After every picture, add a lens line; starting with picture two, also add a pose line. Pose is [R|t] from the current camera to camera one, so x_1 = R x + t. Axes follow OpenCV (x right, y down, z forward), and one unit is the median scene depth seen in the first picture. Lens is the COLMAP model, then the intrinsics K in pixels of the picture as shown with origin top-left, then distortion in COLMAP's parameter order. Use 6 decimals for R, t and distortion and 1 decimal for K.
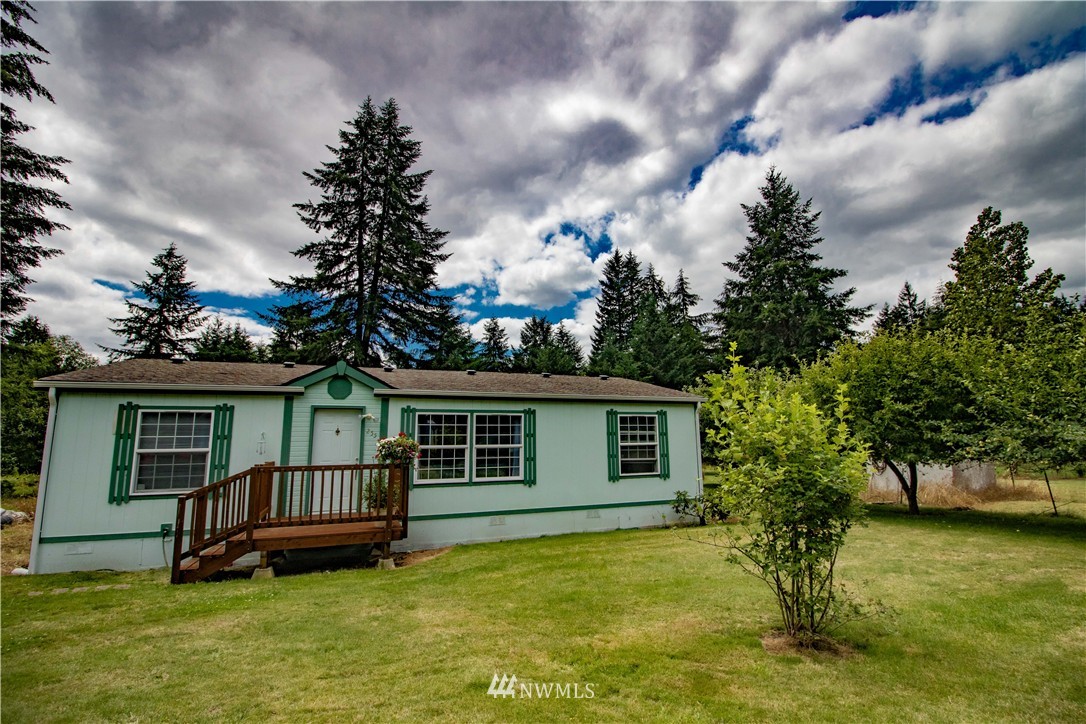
lens RADIAL K [[511.5, 0, 548.6], [0, 511.5, 360.3], [0, 0, 1]] dist [-0.008337, -0.007017]
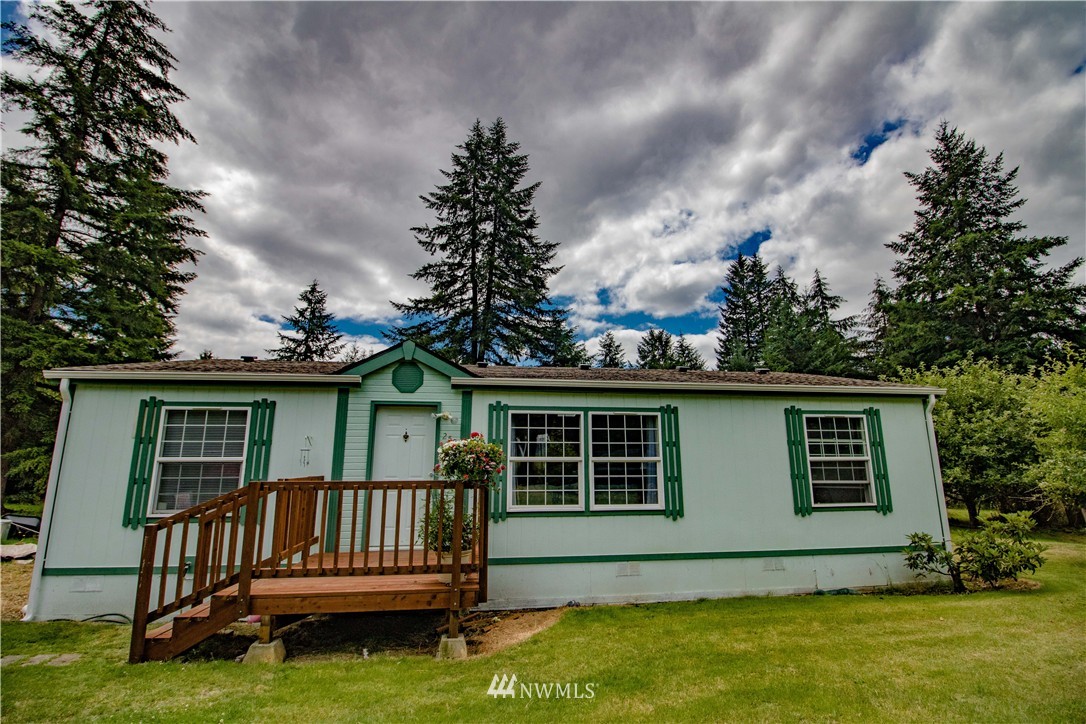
lens RADIAL K [[511.5, 0, 540.4], [0, 511.5, 355.1], [0, 0, 1]] dist [-0.008337, -0.007017]
pose [[0.970459, -0.041193, -0.237722, -0.019725], [0.028885, 0.998067, -0.055030, 0.030601], [0.239529, 0.046538, 0.969773, 0.145635]]
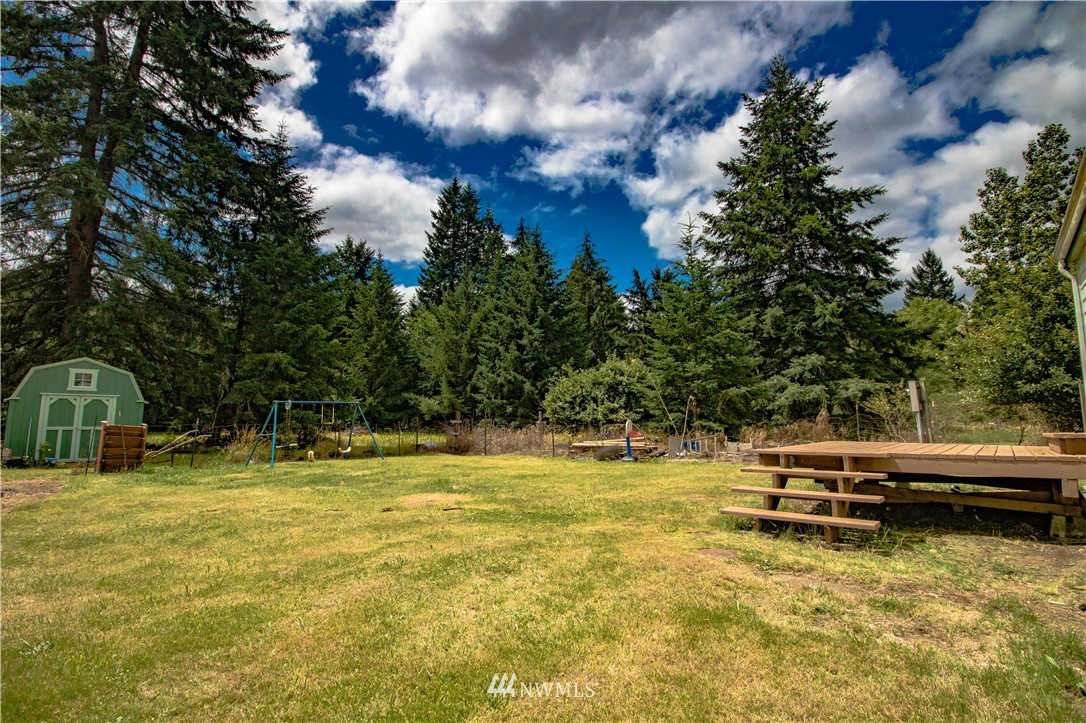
lens RADIAL K [[511.5, 0, 543.9], [0, 511.5, 363.1], [0, 0, 1]] dist [-0.008337, -0.007017]
pose [[0.895121, 0.062931, 0.441359, -0.400794], [-0.087739, 0.995493, 0.036001, 0.189327], [-0.437104, -0.070950, 0.896608, 0.781161]]
